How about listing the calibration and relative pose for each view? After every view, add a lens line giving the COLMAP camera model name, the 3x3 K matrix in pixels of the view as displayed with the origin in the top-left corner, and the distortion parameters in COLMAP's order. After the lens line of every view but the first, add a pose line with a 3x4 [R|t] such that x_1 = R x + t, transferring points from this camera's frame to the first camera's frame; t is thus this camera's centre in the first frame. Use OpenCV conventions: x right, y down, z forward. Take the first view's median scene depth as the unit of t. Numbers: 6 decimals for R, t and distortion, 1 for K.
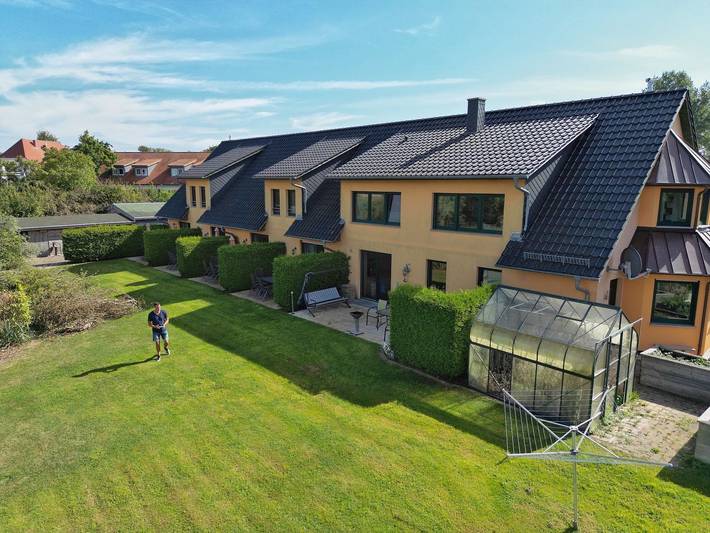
lens RADIAL K [[501.0, 0, 355.7], [0, 501.0, 269.9], [0, 0, 1]] dist [0.073856, -0.067231]
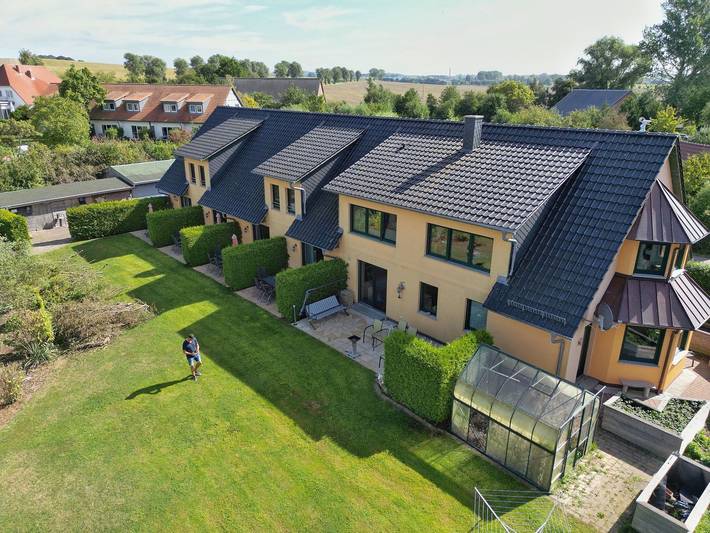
lens RADIAL K [[501.0, 0, 355.7], [0, 501.0, 269.9], [0, 0, 1]] dist [0.073856, -0.067231]
pose [[0.999998, 0.000046, 0.001804, 0.003386], [-0.000371, 0.983566, 0.180548, -0.258058], [-0.001766, -0.180549, 0.983564, -0.046923]]
